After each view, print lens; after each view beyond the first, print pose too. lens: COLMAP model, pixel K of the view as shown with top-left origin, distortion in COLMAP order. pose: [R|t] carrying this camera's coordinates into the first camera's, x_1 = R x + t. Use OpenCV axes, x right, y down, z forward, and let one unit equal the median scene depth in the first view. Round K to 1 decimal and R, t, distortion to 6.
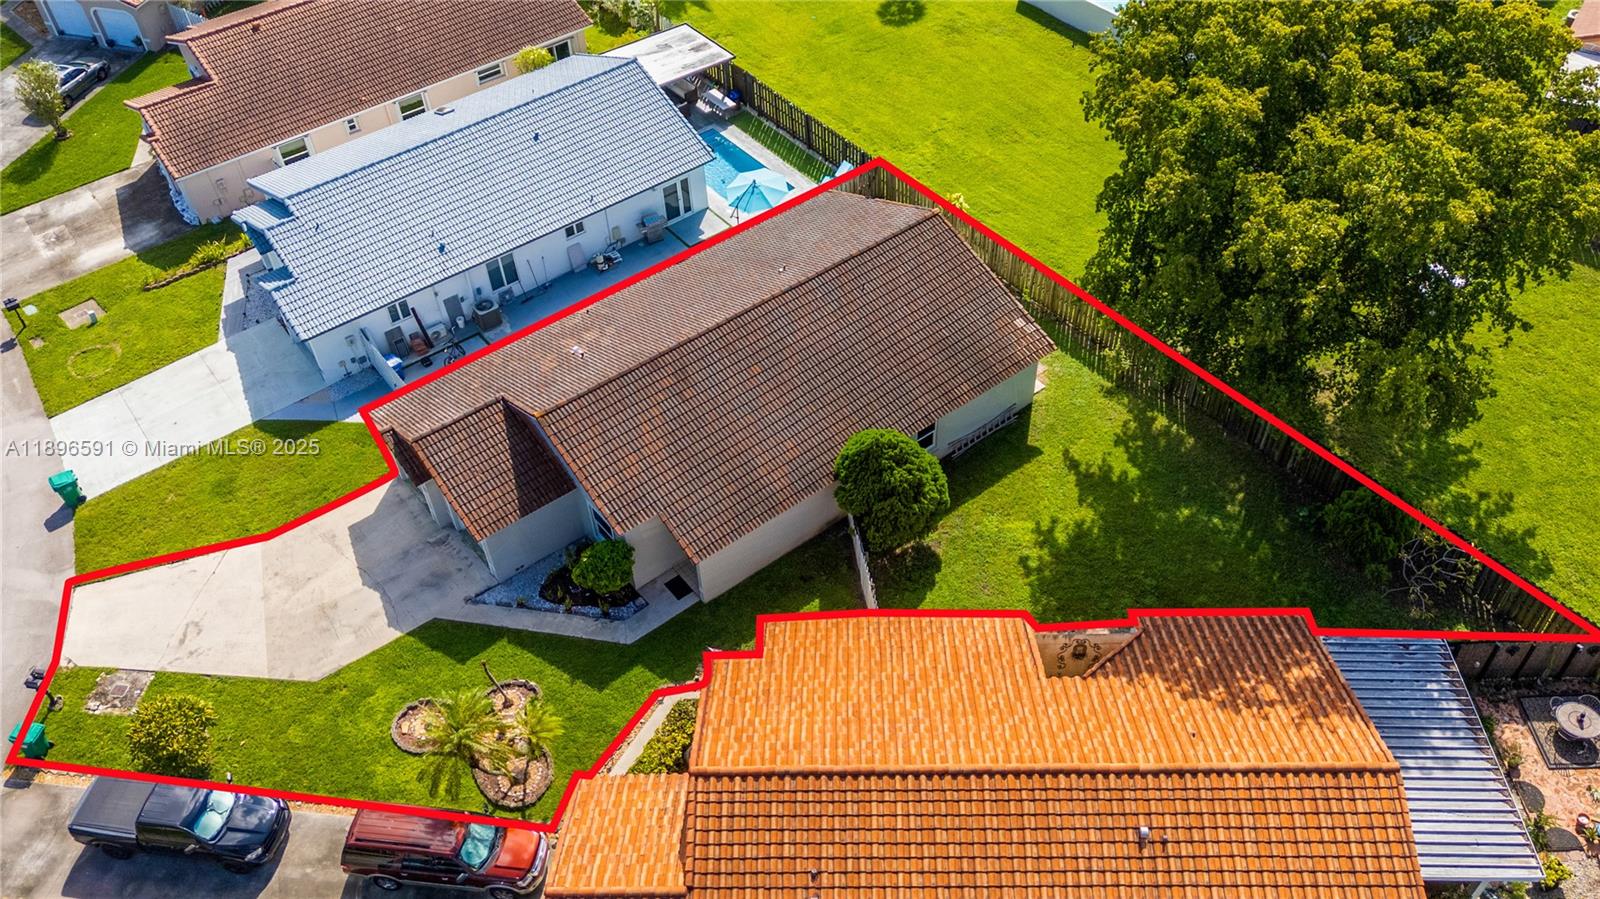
lens RADIAL K [[1278.4, 0, 811.0], [0, 1278.4, 445.8], [0, 0, 1]] dist [0.053844, -0.053001]
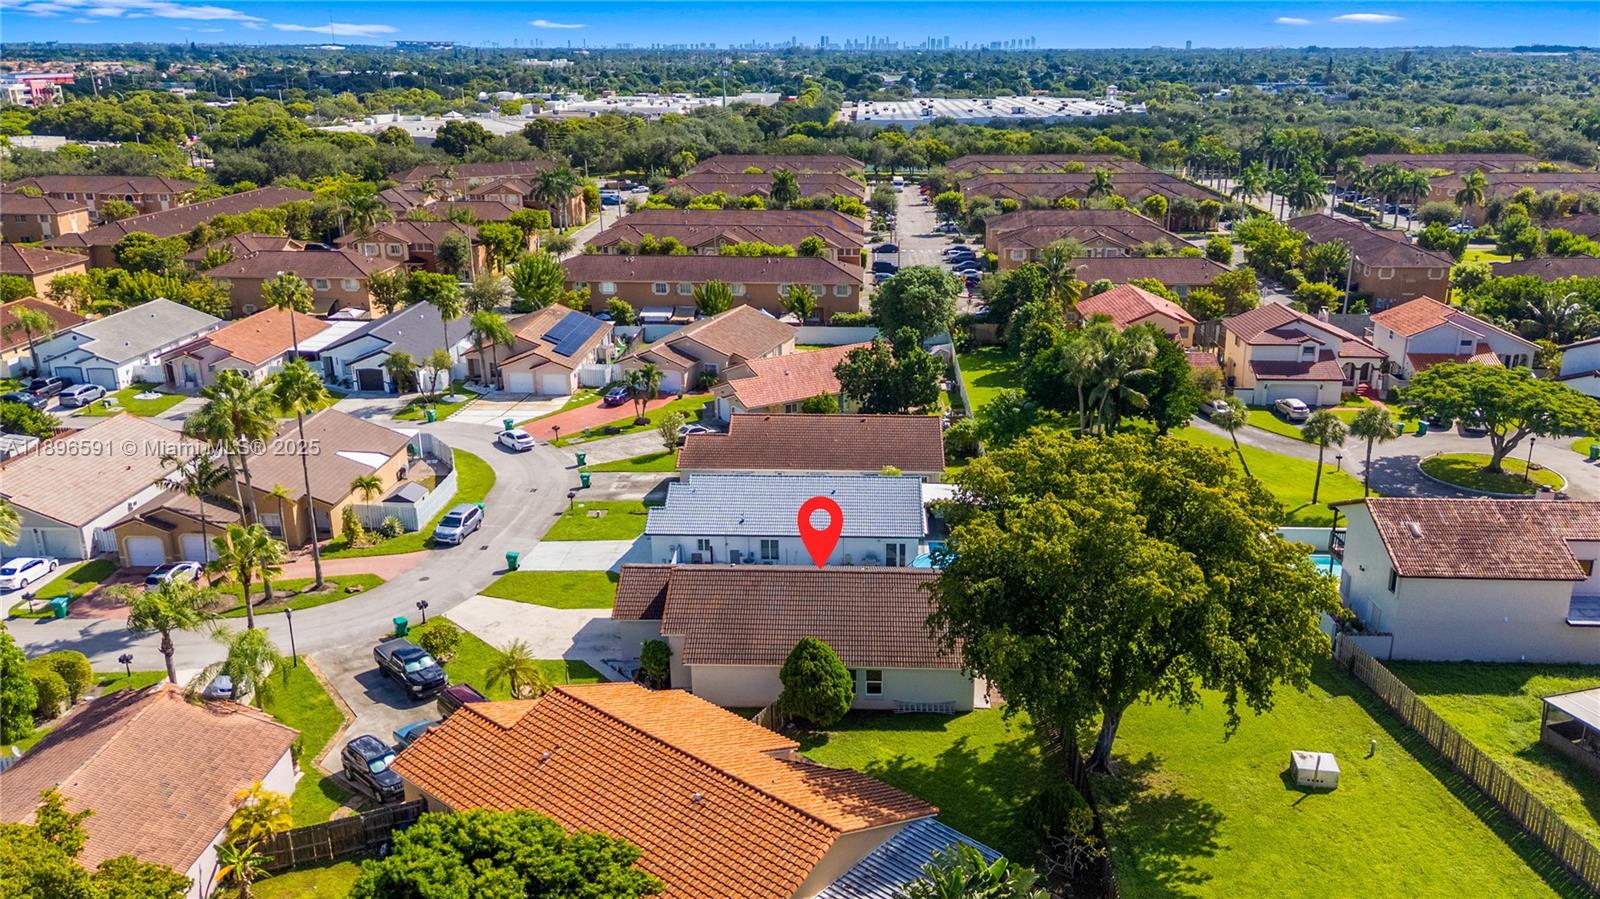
lens RADIAL K [[1278.4, 0, 811.0], [0, 1278.4, 445.8], [0, 0, 1]] dist [0.053844, -0.053001]
pose [[0.743751, 0.223338, -0.630043, 0.921595], [-0.494783, 0.817693, -0.294223, 0.243399], [0.449471, 0.530563, 0.718664, -0.252465]]
